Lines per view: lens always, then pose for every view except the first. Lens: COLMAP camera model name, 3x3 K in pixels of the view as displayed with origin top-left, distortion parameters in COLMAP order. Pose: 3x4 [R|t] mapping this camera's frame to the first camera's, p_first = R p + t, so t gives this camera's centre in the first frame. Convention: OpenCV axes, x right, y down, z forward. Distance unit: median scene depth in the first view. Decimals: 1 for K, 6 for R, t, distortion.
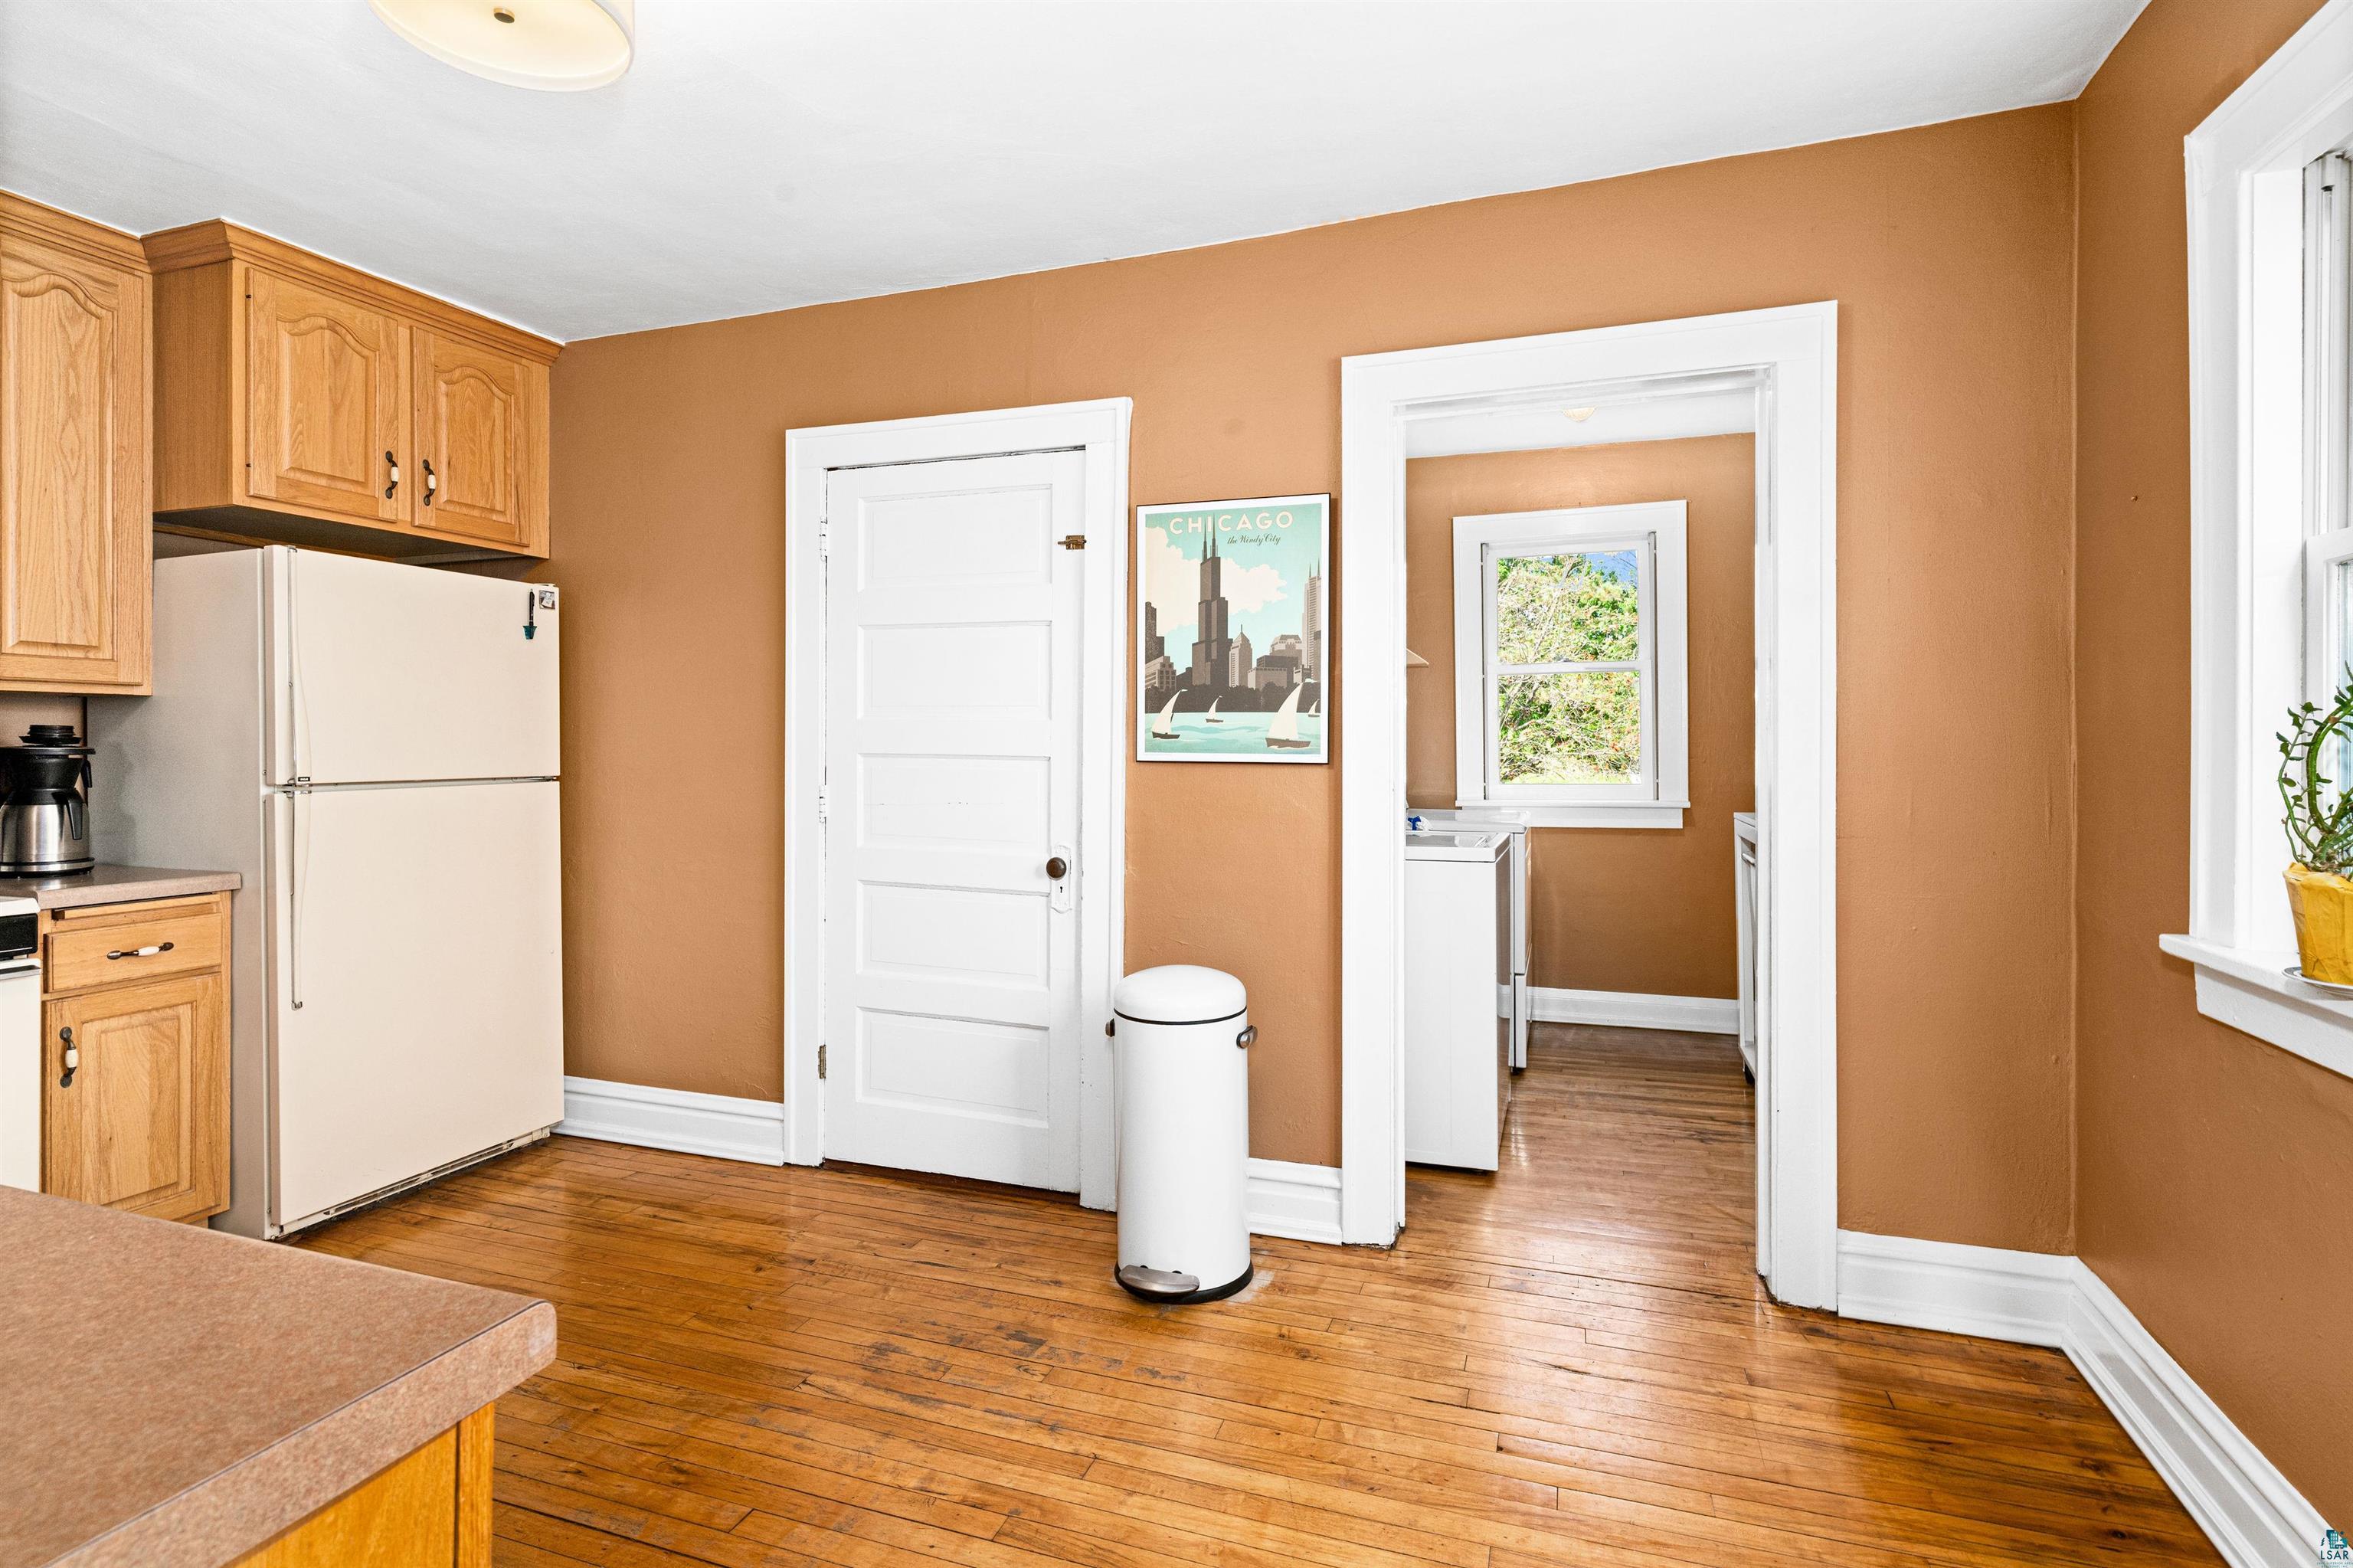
lens RADIAL K [[1129.1, 0, 1179.8], [0, 1129.1, 751.6], [0, 0, 1]] dist [0.002869, 0.000521]
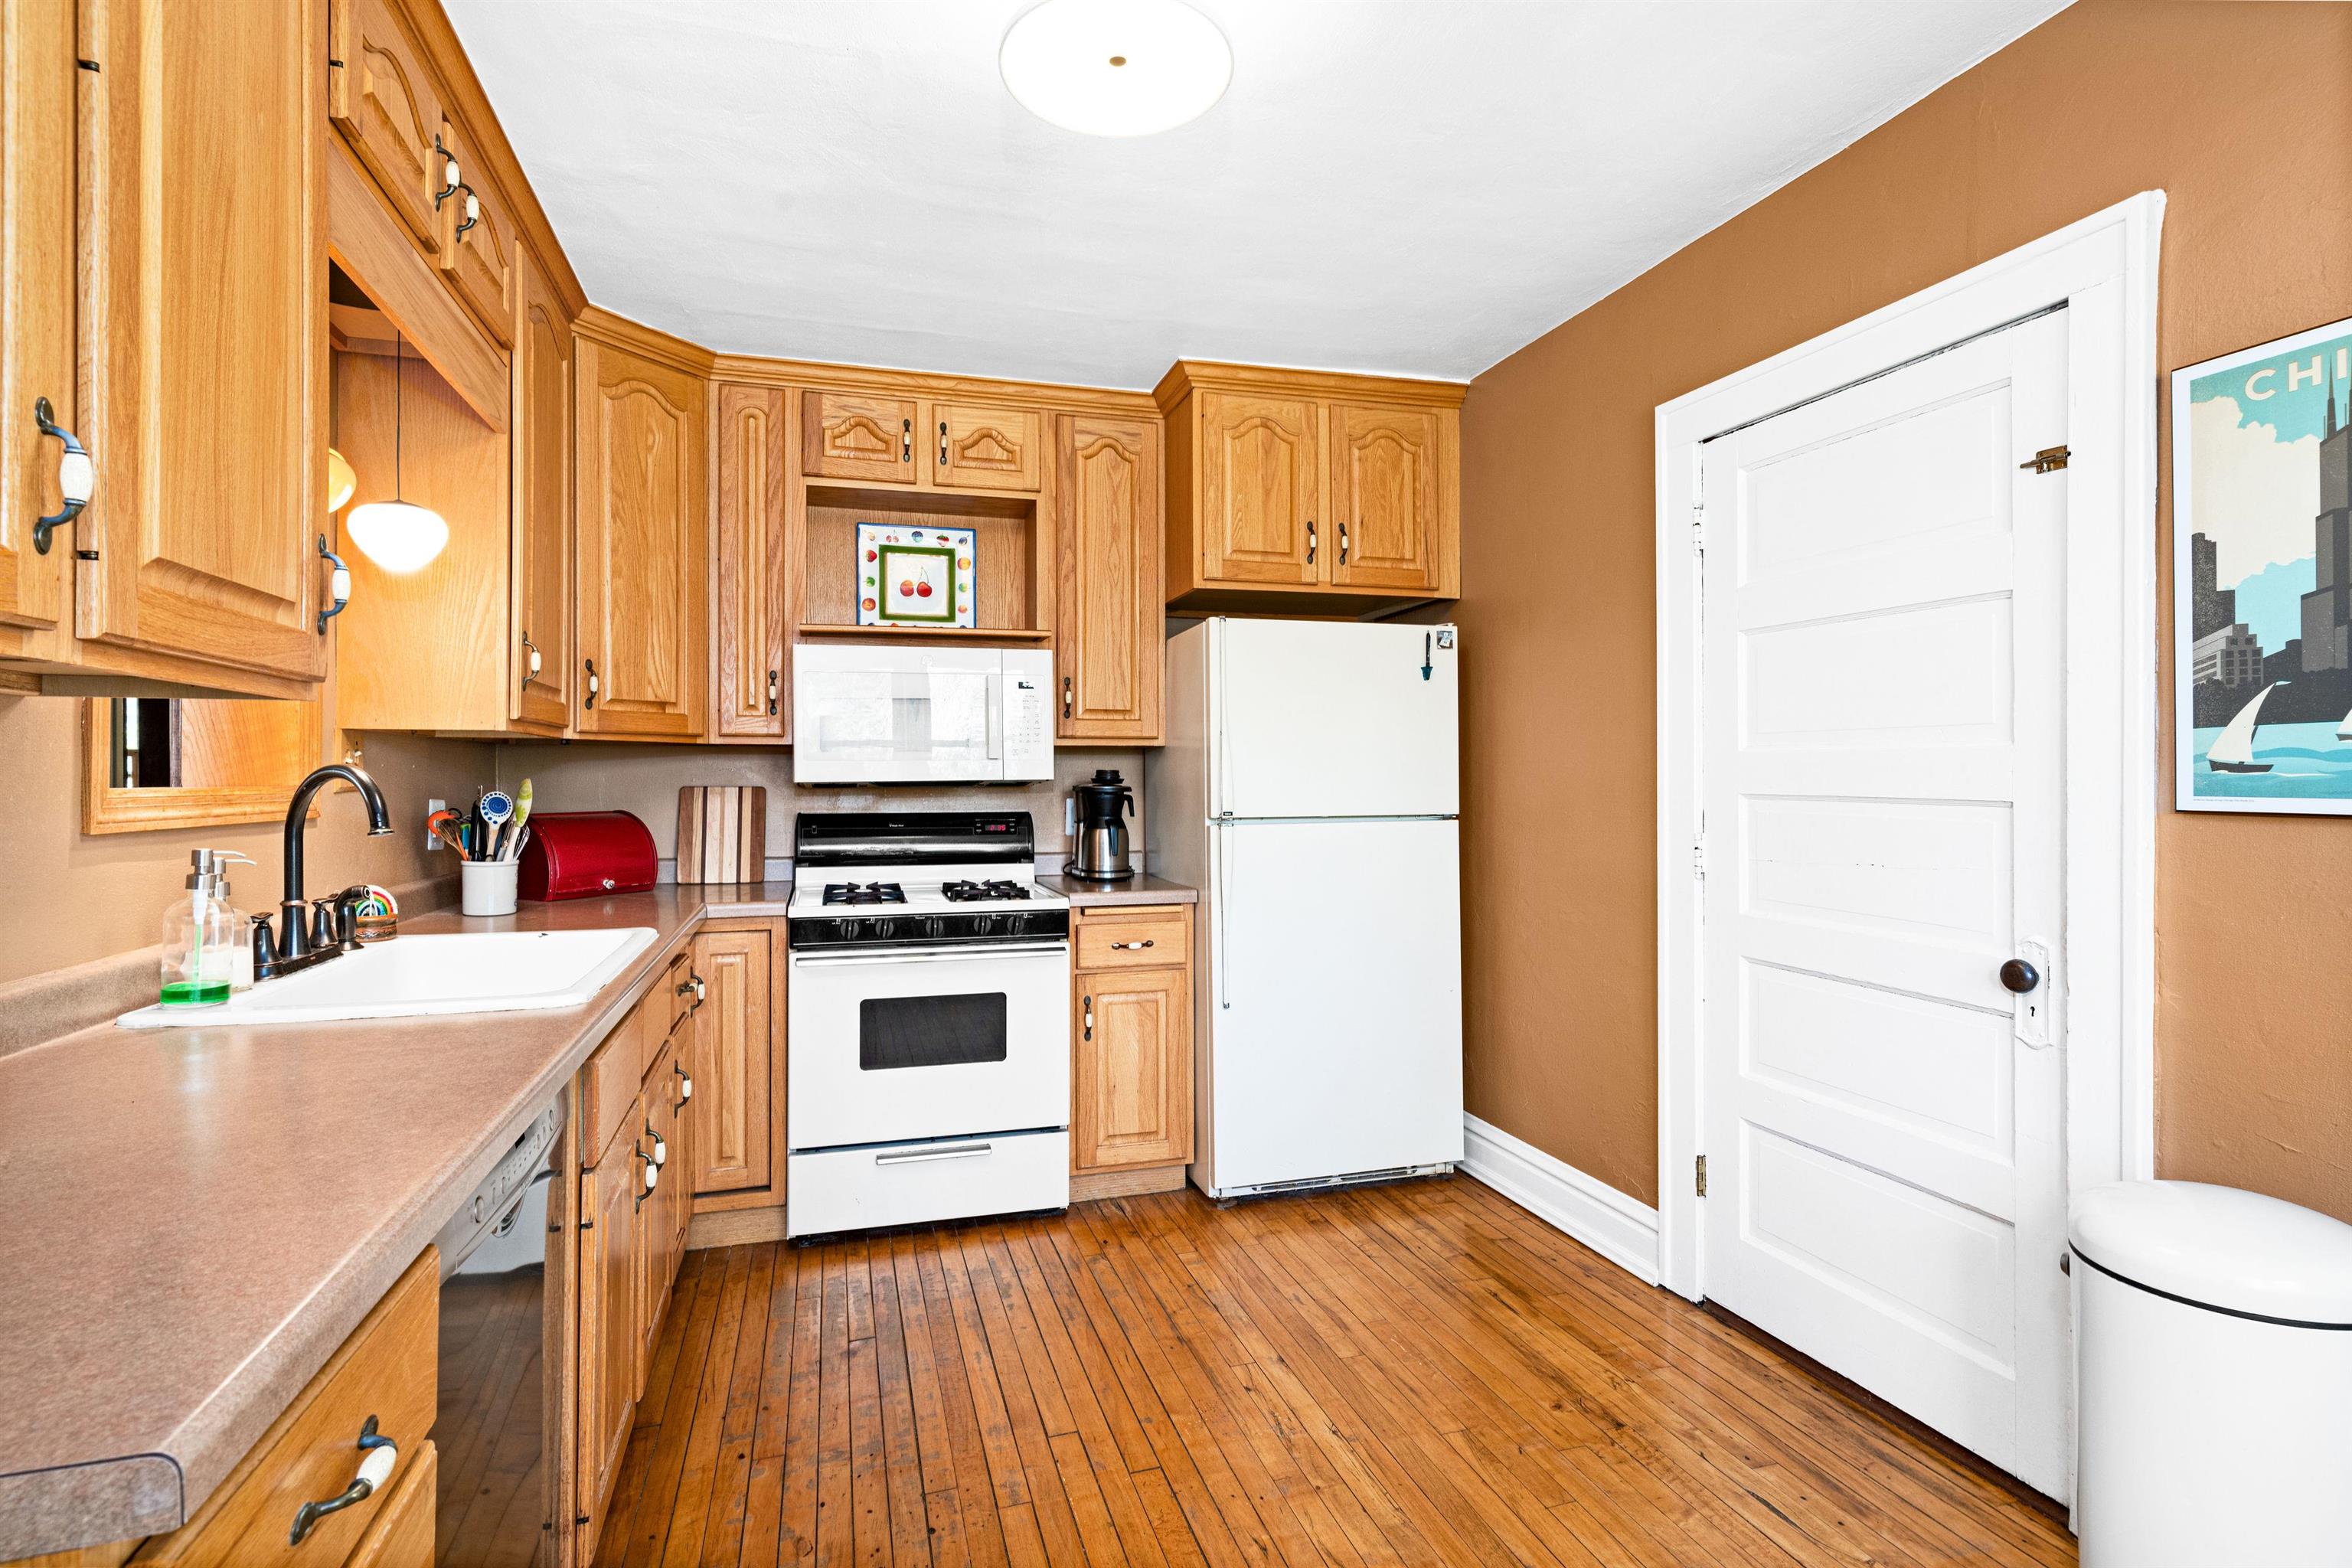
lens RADIAL K [[1128.6, 0, 1168.1], [0, 1128.6, 778.3], [0, 0, 1]] dist [0.002869, 0.000521]
pose [[0.589249, -0.004810, -0.807937, 0.126676], [-0.000907, 0.999978, -0.006615, -0.004275], [0.807951, 0.004631, 0.589231, 0.242630]]
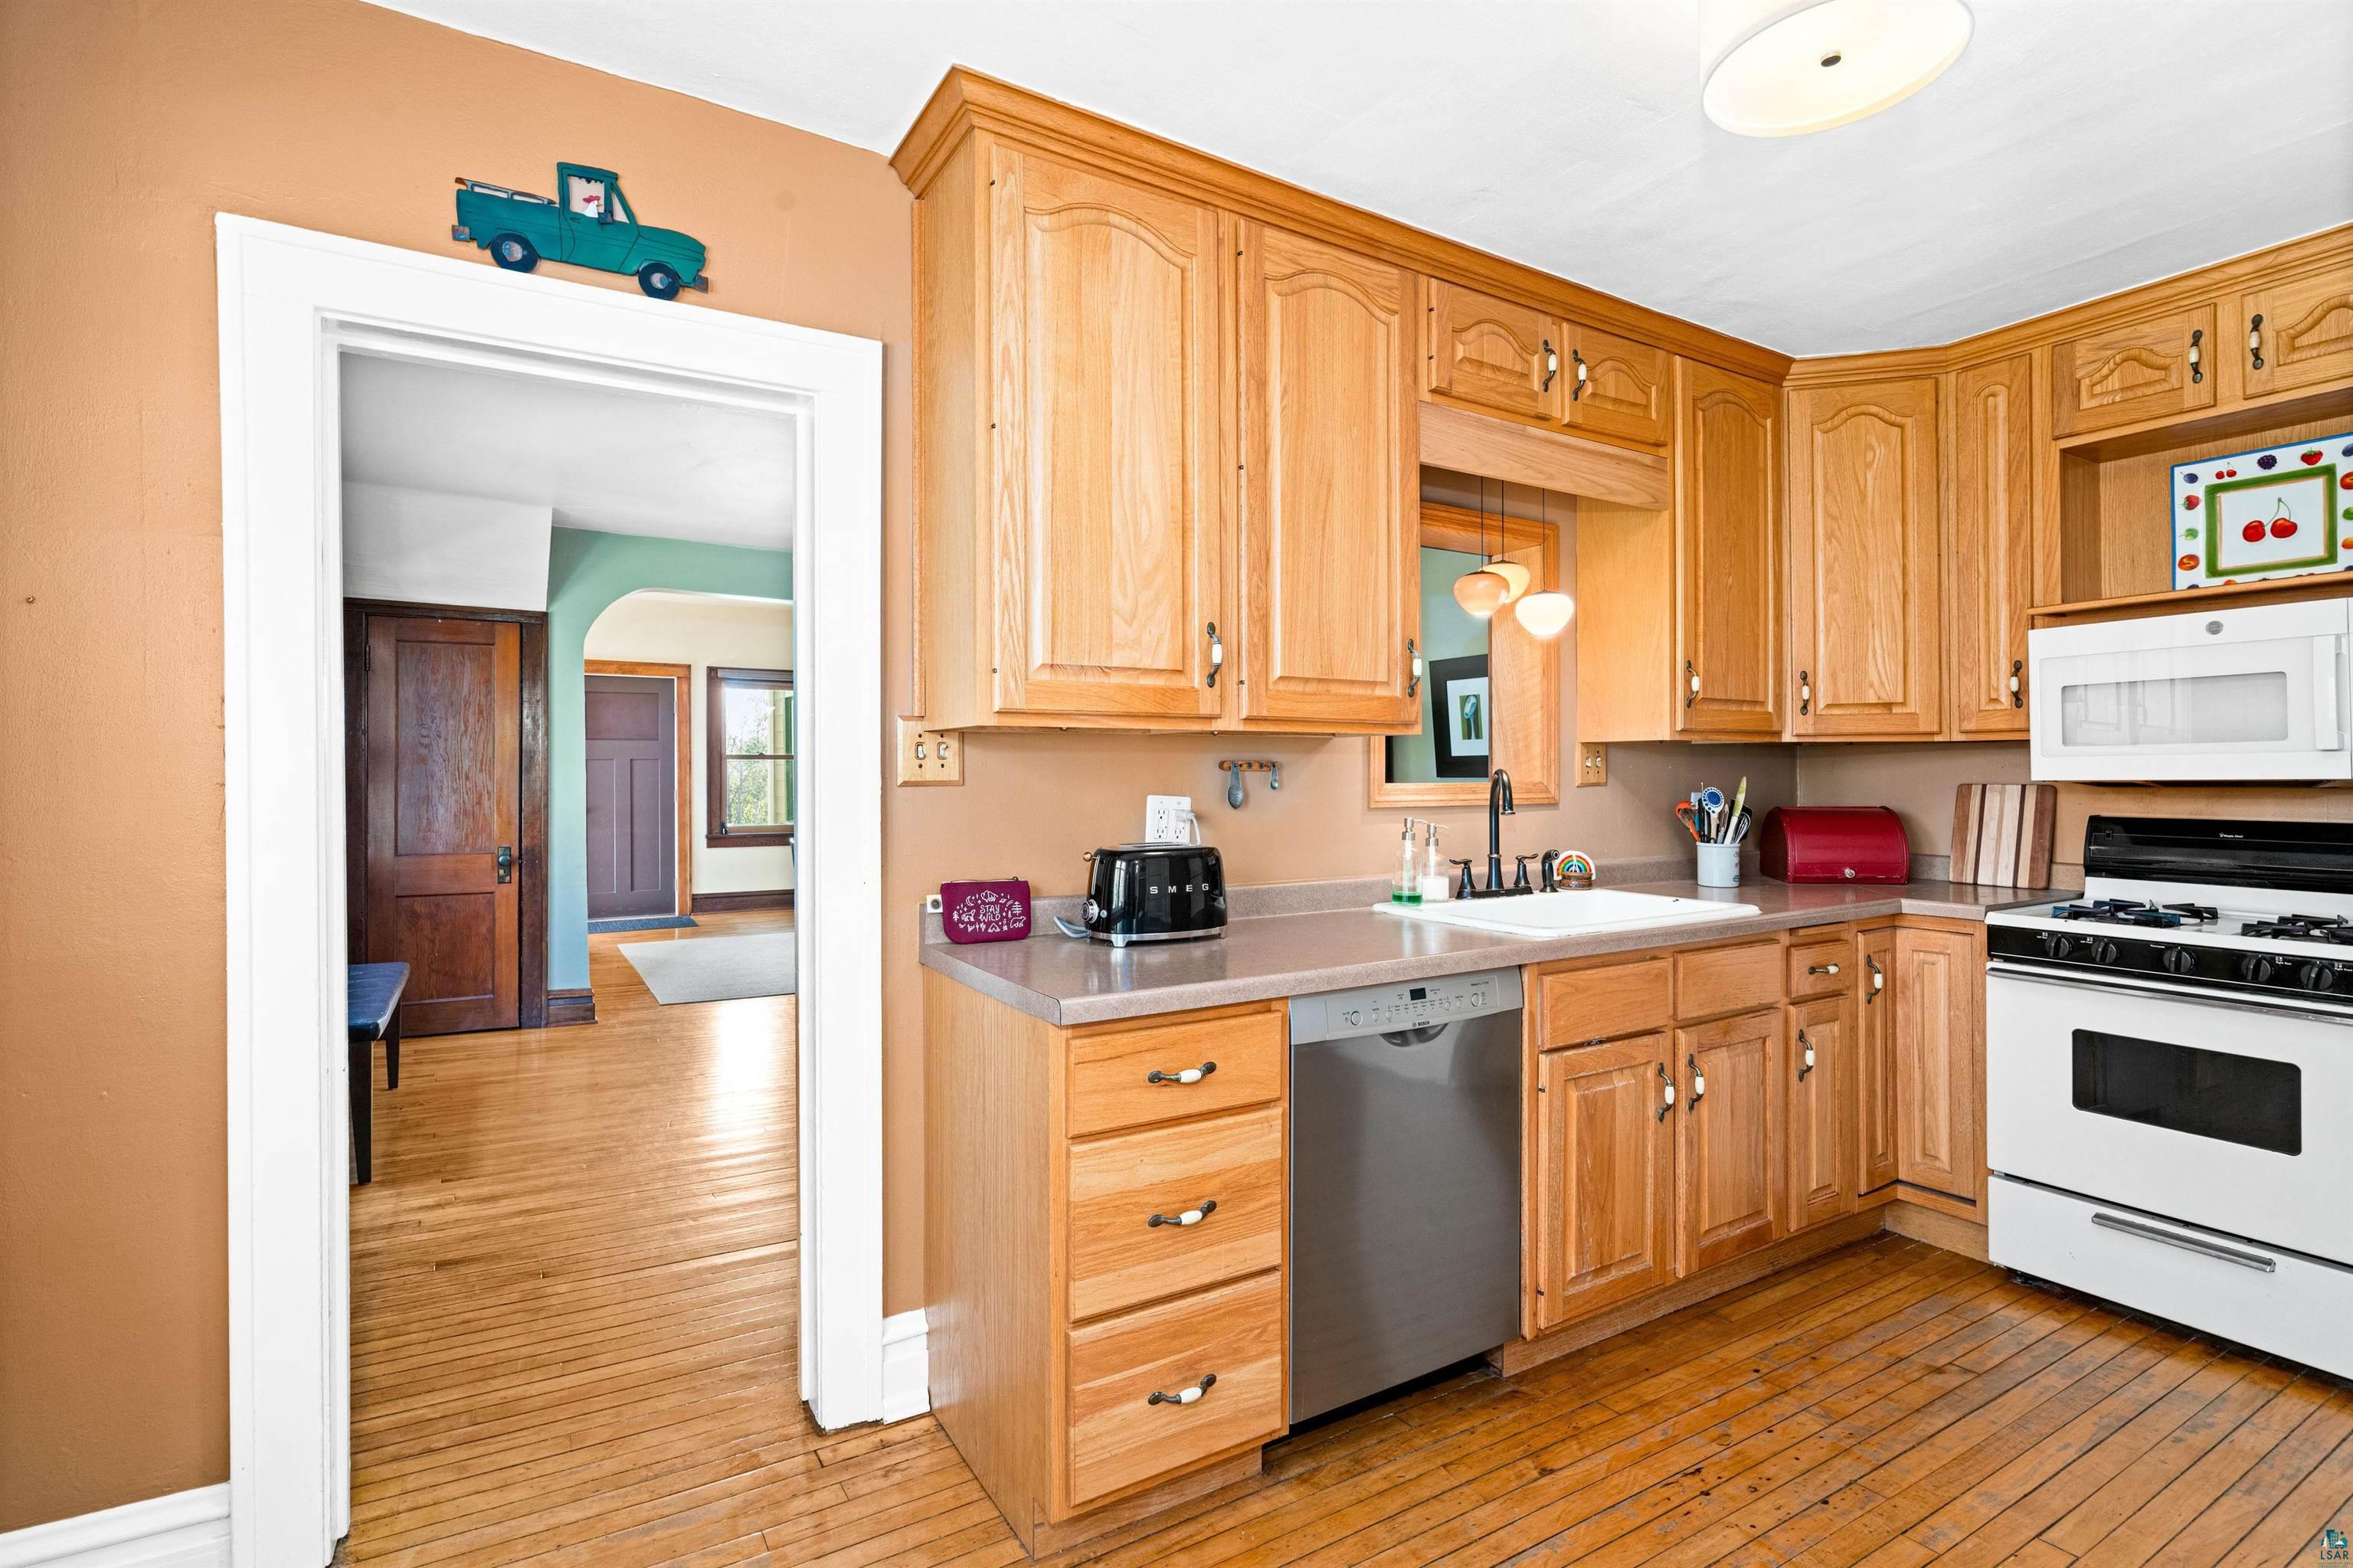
lens RADIAL K [[1129.1, 0, 1167.9], [0, 1129.1, 775.8], [0, 0, 1]] dist [0.002869, 0.000521]
pose [[-0.634820, -0.000327, -0.772660, 0.293256], [-0.003739, 0.999990, 0.002649, -0.011429], [0.772651, 0.004570, -0.634815, 0.640729]]
